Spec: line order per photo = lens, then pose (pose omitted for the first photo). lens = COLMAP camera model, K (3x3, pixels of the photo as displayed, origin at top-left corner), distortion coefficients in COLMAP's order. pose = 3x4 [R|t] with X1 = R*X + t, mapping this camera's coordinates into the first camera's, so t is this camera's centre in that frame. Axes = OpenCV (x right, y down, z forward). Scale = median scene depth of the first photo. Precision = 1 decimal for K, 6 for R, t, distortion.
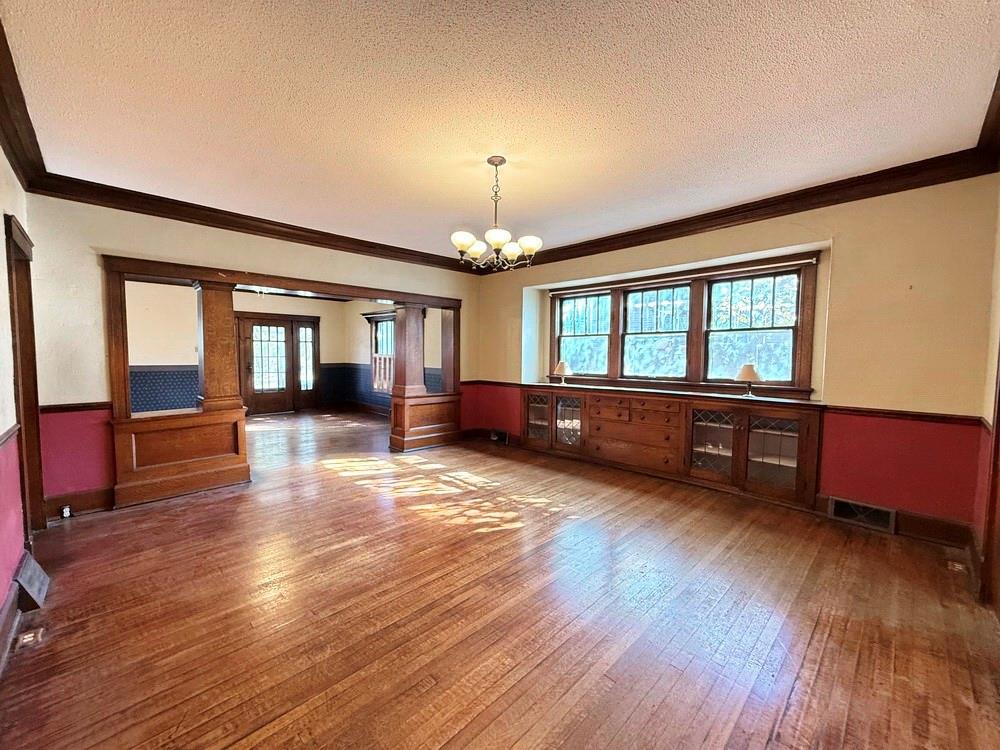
lens RADIAL K [[405.9, 0, 499.3], [0, 405.9, 372.8], [0, 0, 1]] dist [-0.001133, 0.000165]
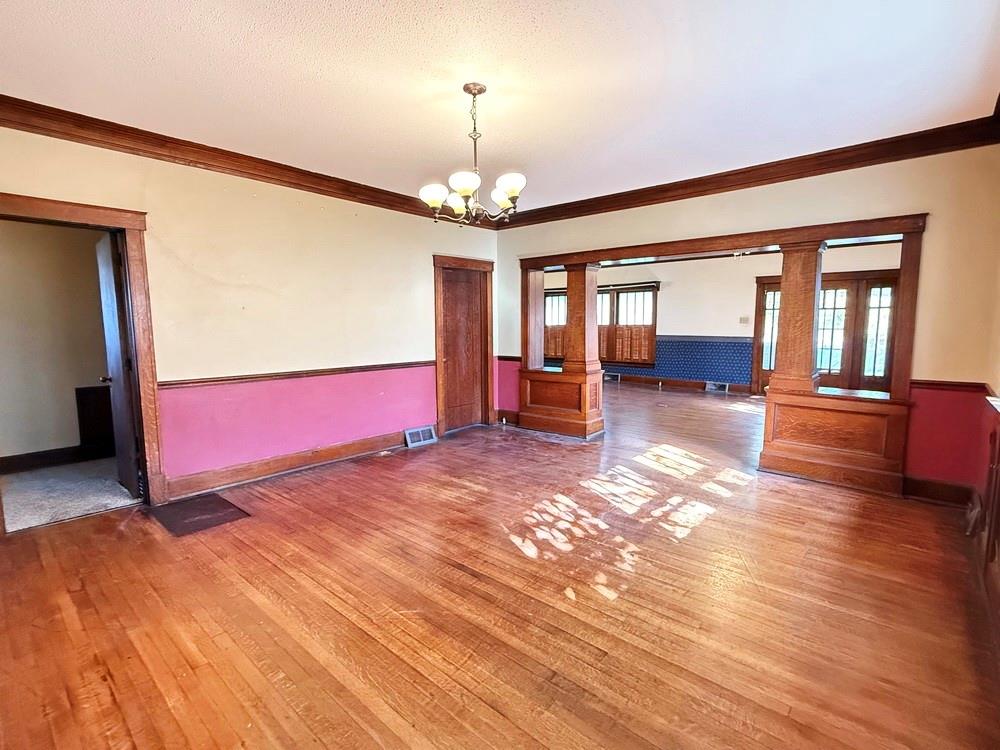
lens RADIAL K [[469.1, 0, 501.4], [0, 469.1, 377.7], [0, 0, 1]] dist [0.000989, 0.000697]
pose [[0.088816, 0.109125, -0.990052, 0.668084], [-0.045483, 0.993388, 0.105412, -0.028929], [0.995009, 0.035669, 0.093192, 0.658290]]
